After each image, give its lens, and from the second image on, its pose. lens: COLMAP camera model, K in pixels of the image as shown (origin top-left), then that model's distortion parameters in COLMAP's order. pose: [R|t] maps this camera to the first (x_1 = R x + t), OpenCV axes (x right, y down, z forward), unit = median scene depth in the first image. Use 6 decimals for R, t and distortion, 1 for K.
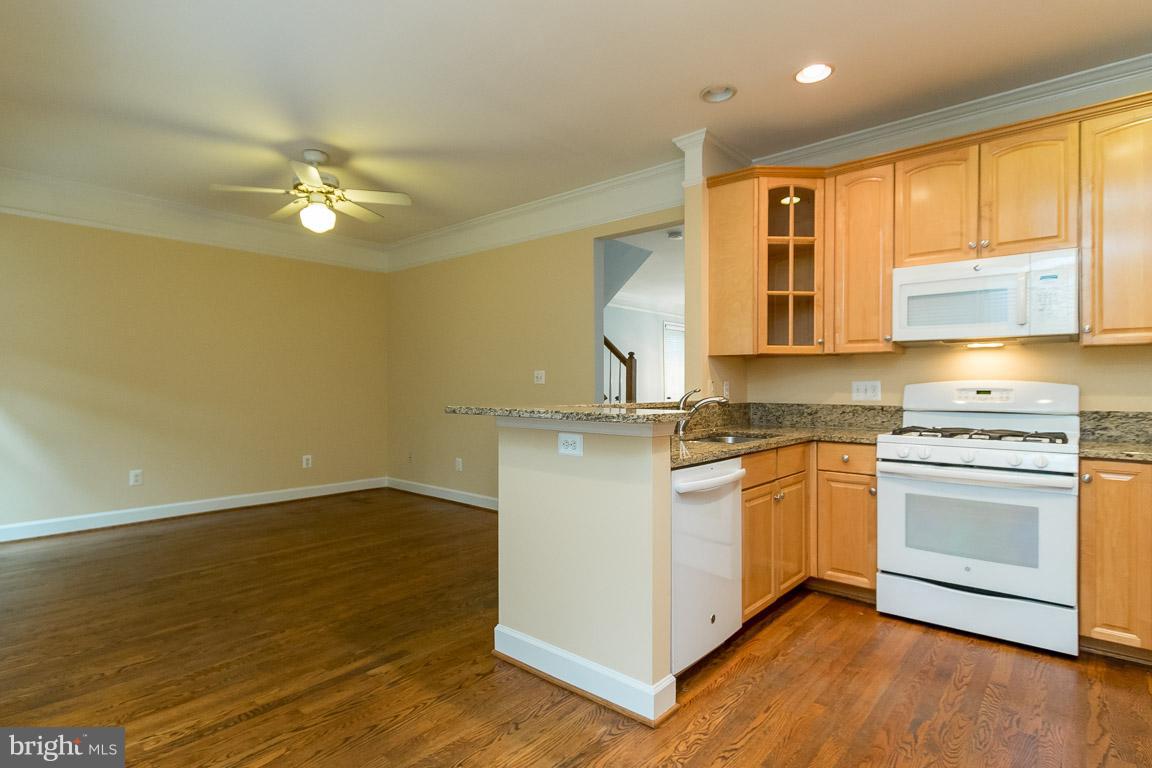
lens RADIAL K [[588.2, 0, 545.6], [0, 588.2, 387.2], [0, 0, 1]] dist [0.012436, -0.006039]
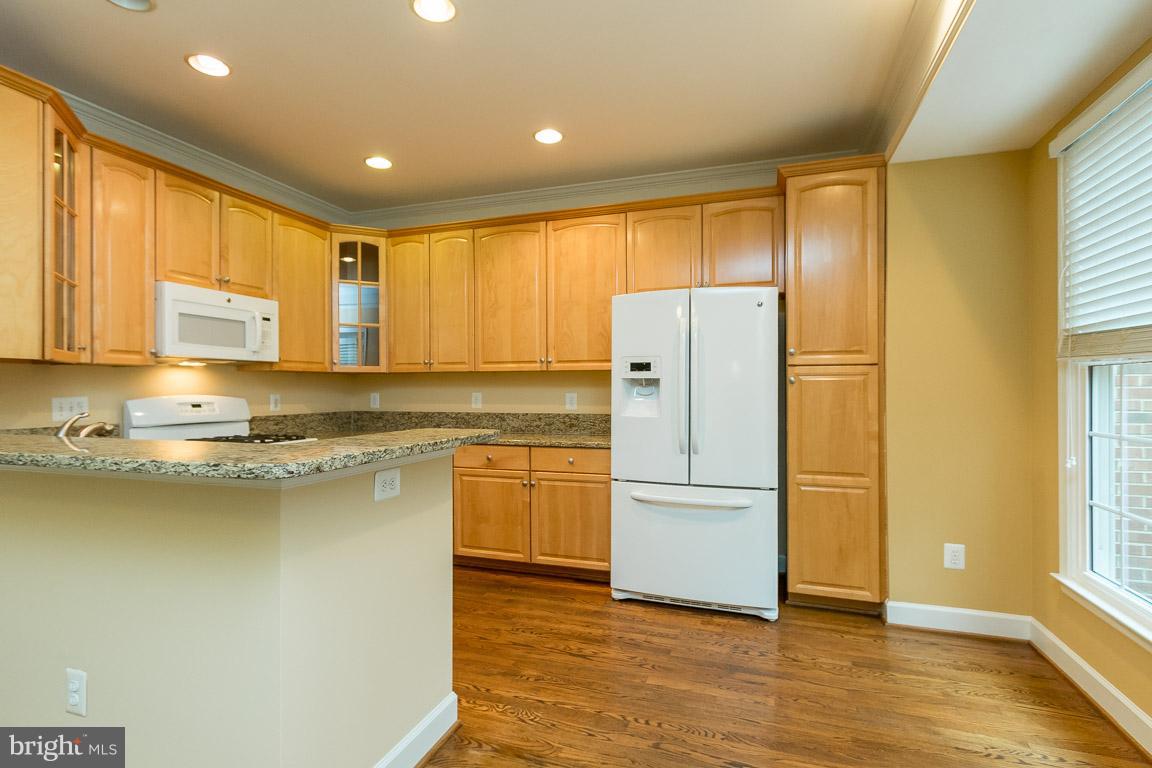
lens RADIAL K [[566.6, 0, 567.3], [0, 566.6, 388.1], [0, 0, 1]] dist [0.001712, -0.000192]
pose [[-0.396024, 0.002061, 0.918238, -0.539559], [0.007484, 0.999972, 0.000984, -0.021364], [-0.918210, 0.007262, -0.396028, 0.786012]]
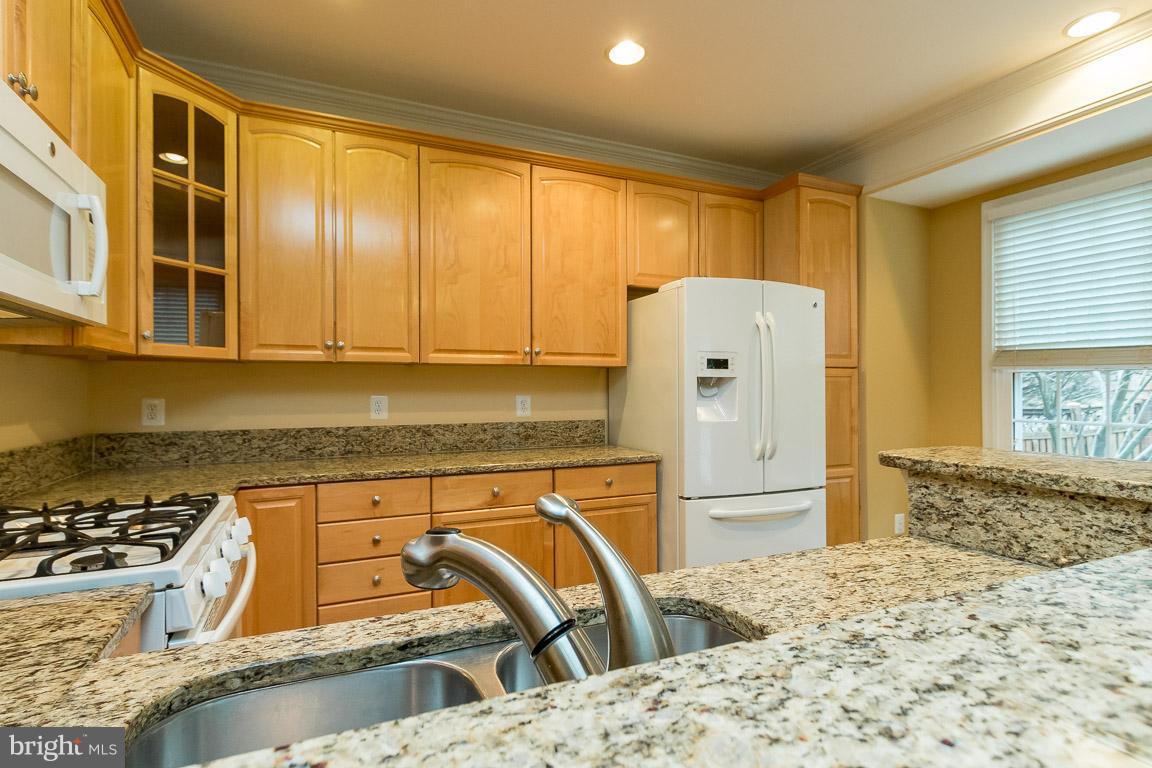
lens RADIAL K [[561.8, 0, 554.7], [0, 561.8, 387.7], [0, 0, 1]] dist [0.000602, -0.000283]
pose [[-0.912469, 0.003644, 0.409129, 0.218981], [0.005236, 0.999982, 0.002771, -0.024157], [-0.409112, 0.004670, -0.912472, 1.158190]]
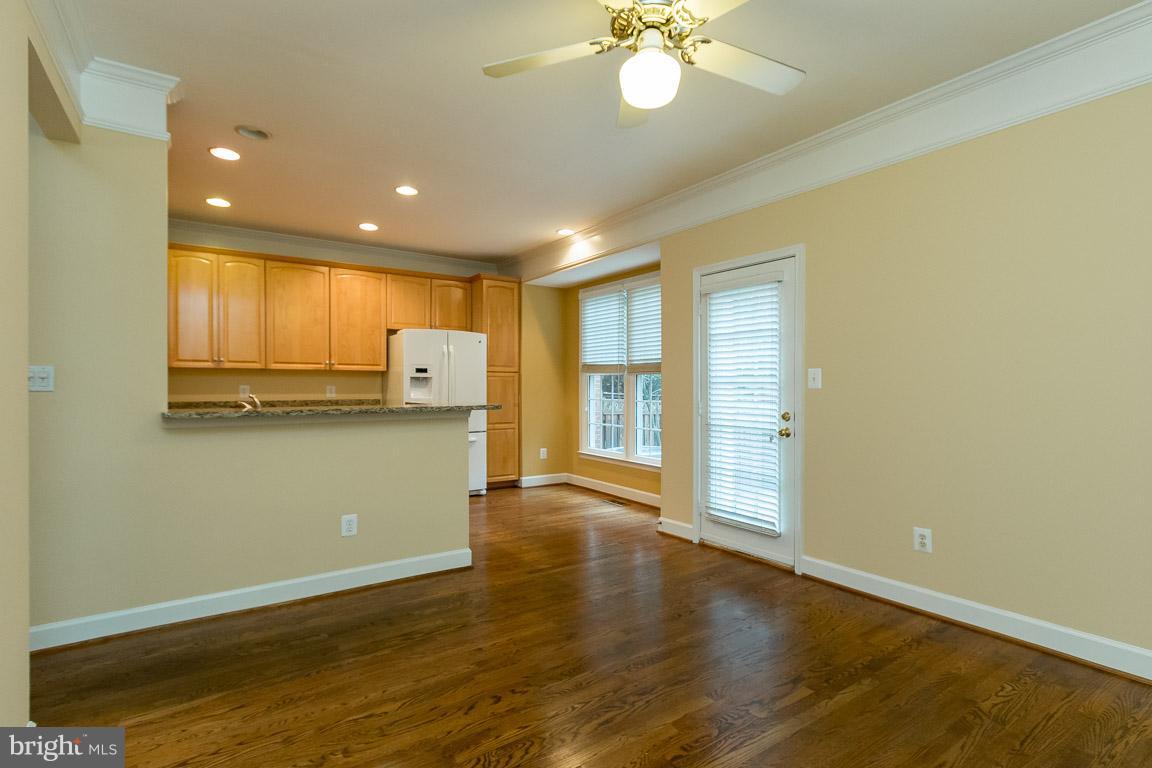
lens RADIAL K [[555.5, 0, 576.6], [0, 555.5, 388.9], [0, 0, 1]] dist [0.002229, -0.001157]
pose [[-0.975341, -0.003220, 0.220681, -0.542903], [-0.000485, 0.999922, 0.012450, -0.021098], [-0.220704, 0.012036, -0.975266, 1.906317]]
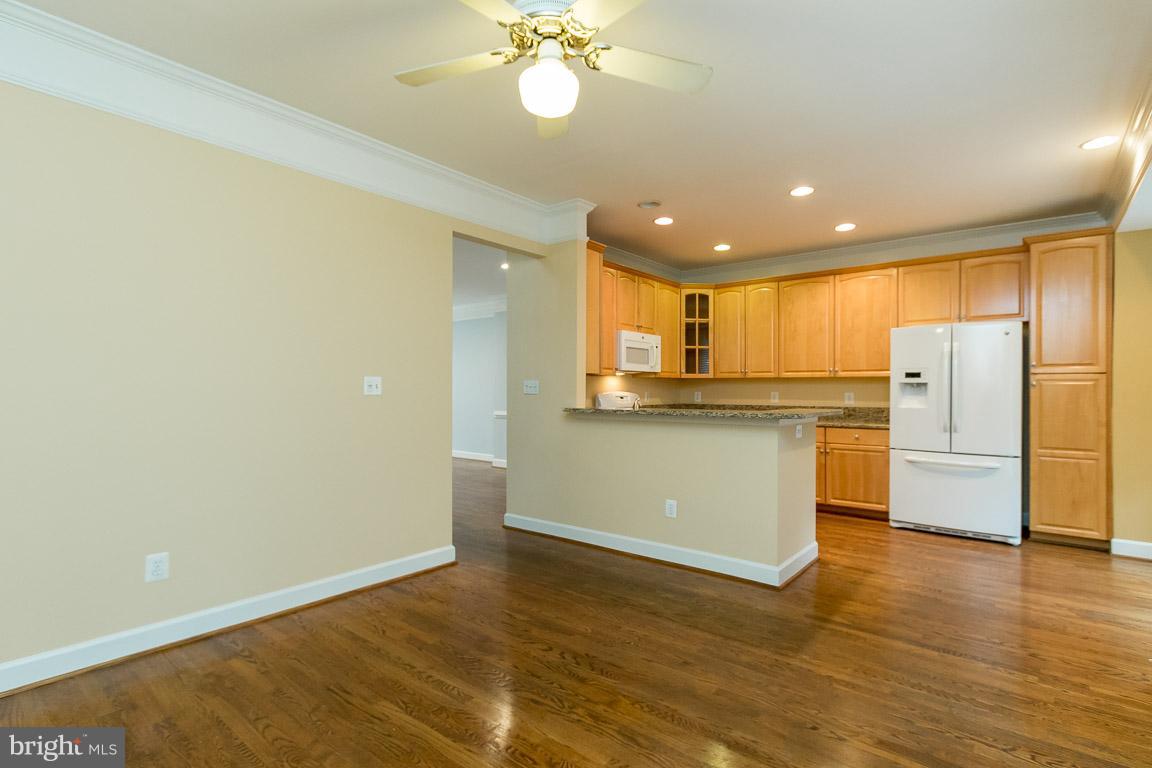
lens RADIAL K [[555.5, 0, 576.6], [0, 555.5, 388.9], [0, 0, 1]] dist [0.002229, -0.001157]
pose [[-0.059308, 0.001919, 0.998238, -1.126414], [0.001800, 0.999997, -0.001815, -0.018550], [-0.998238, 0.001689, -0.059311, 1.275171]]
